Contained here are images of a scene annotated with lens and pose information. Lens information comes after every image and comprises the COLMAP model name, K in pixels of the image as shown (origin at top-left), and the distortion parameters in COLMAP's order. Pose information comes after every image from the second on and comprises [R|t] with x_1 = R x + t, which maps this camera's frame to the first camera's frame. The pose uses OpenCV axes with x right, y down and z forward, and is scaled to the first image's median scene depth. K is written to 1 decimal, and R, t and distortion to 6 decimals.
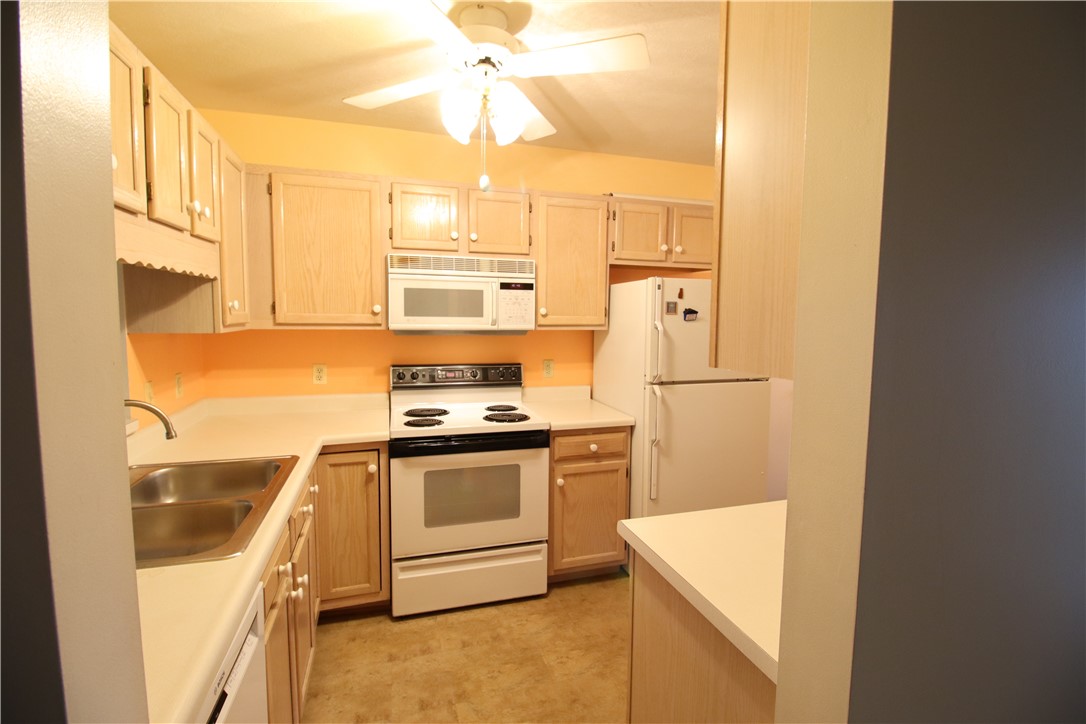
lens RADIAL K [[503.3, 0, 554.1], [0, 503.3, 353.4], [0, 0, 1]] dist [-0.007866, -0.009566]
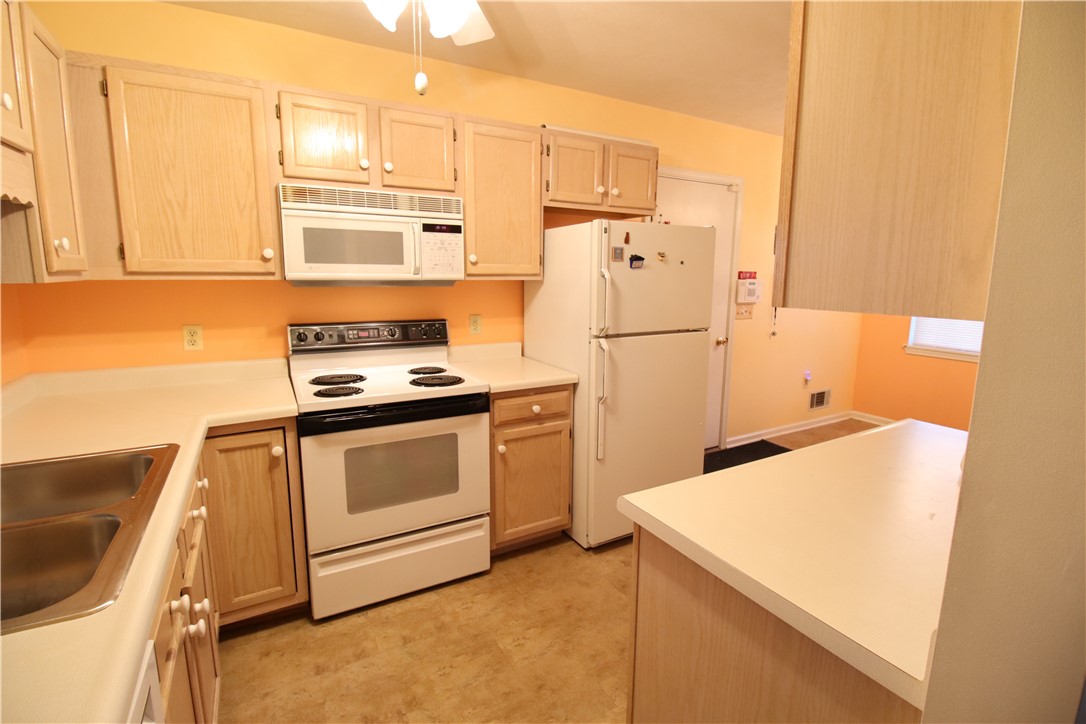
lens RADIAL K [[503.3, 0, 552.3], [0, 503.3, 352.0], [0, 0, 1]] dist [-0.007866, -0.009566]
pose [[0.978252, -0.035140, 0.204423, -0.078711], [0.018461, 0.996384, 0.082936, 0.009524], [-0.206598, -0.077359, 0.975363, 0.117092]]
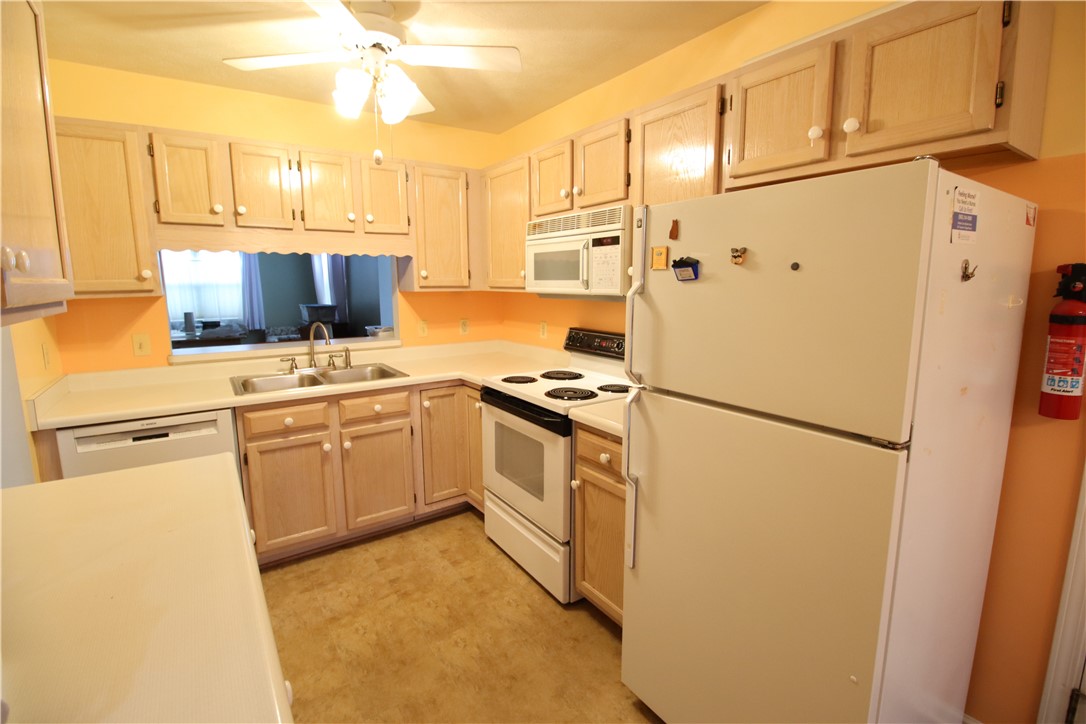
lens RADIAL K [[503.3, 0, 549.8], [0, 503.3, 357.1], [0, 0, 1]] dist [-0.007866, -0.009566]
pose [[0.282452, 0.130364, -0.950382, 0.757261], [-0.071230, 0.990838, 0.114744, -0.037155], [0.956633, 0.035286, 0.289150, 0.735450]]
